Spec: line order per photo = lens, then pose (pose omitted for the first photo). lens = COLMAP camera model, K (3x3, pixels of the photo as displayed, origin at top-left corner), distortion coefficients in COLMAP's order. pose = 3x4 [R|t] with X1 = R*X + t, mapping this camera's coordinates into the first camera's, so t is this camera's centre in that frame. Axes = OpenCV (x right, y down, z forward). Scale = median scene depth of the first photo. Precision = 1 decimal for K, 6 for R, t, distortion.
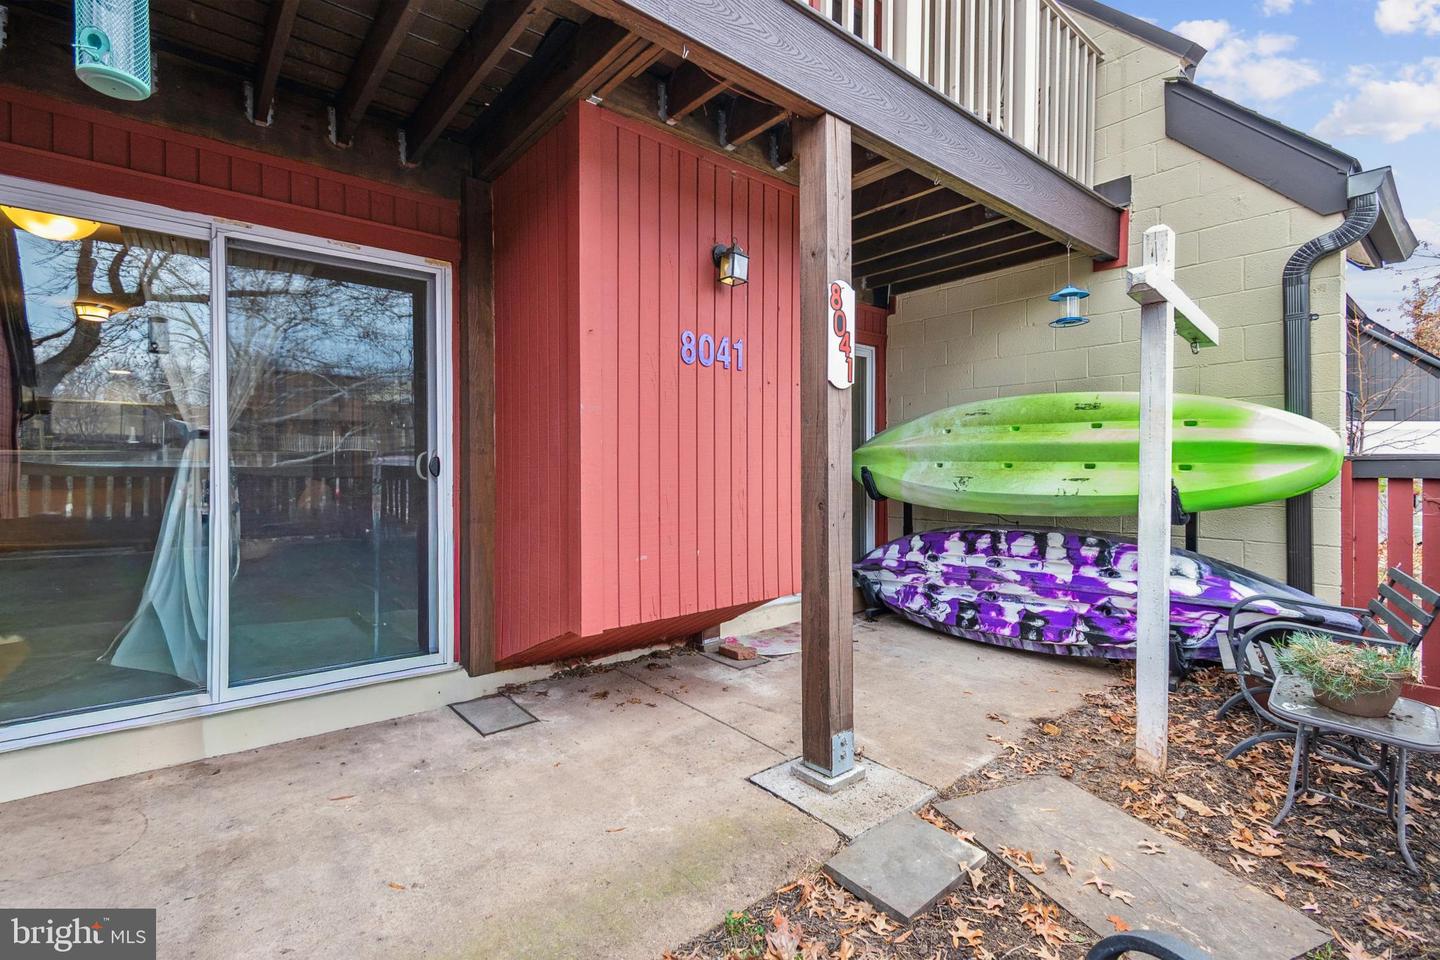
lens RADIAL K [[646.3, 0, 733.1], [0, 646.3, 476.2], [0, 0, 1]] dist [0.005157, -0.002176]
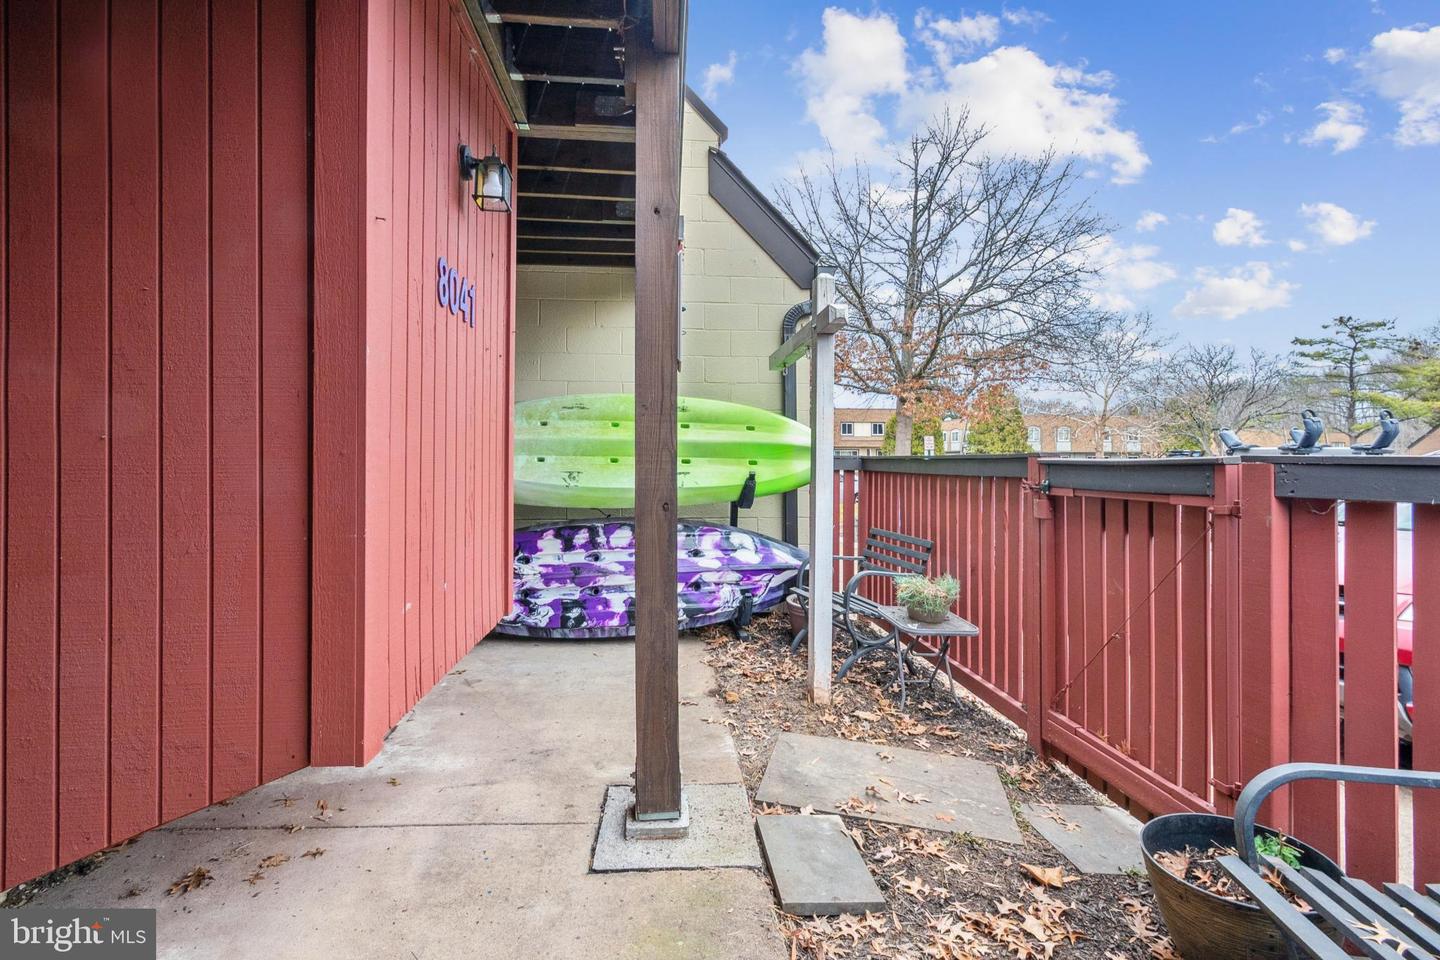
lens RADIAL K [[646.3, 0, 719.6], [0, 646.3, 466.8], [0, 0, 1]] dist [0.005157, -0.002176]
pose [[0.589103, -0.003362, 0.808051, -0.301337], [0.007348, 0.999972, -0.001197, -0.003787], [-0.808024, 0.006643, 0.589112, 0.254911]]
